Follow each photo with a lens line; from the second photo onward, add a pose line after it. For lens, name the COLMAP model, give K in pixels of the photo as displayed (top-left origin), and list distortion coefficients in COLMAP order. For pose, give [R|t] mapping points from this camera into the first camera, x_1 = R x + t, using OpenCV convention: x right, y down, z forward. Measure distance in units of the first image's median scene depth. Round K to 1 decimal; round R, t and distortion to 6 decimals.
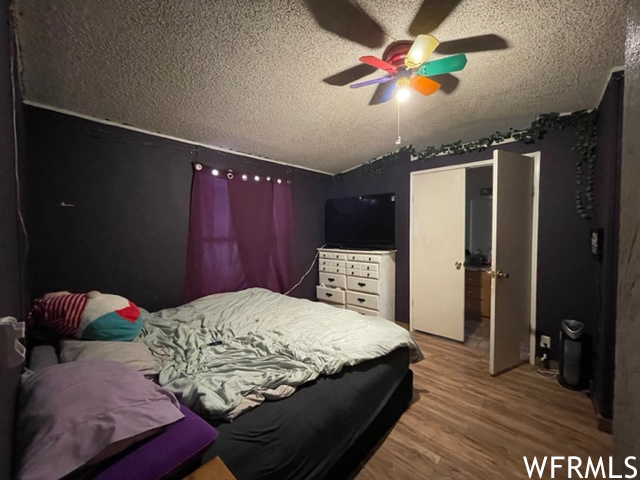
lens RADIAL K [[257.3, 0, 320.8], [0, 257.3, 239.0], [0, 0, 1]] dist [-0.004407, 0.000614]
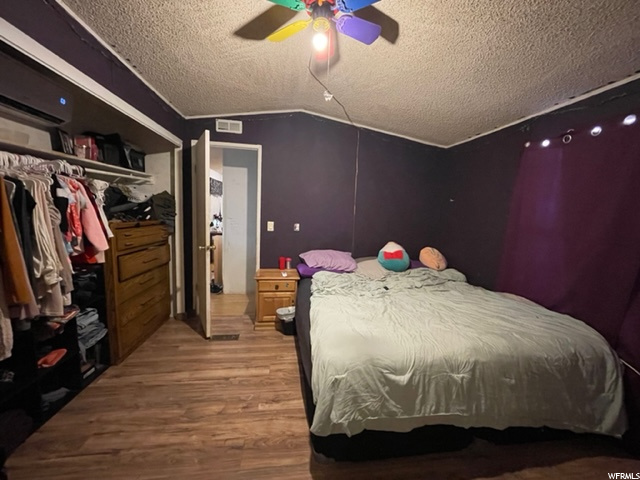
lens RADIAL K [[257.3, 0, 318.7], [0, 257.3, 240.8], [0, 0, 1]] dist [-0.004407, 0.000614]
pose [[-0.629986, 0.062532, -0.774085, 1.035463], [-0.070695, 0.987997, 0.137346, -0.049584], [0.773382, 0.141250, -0.618004, 1.652613]]
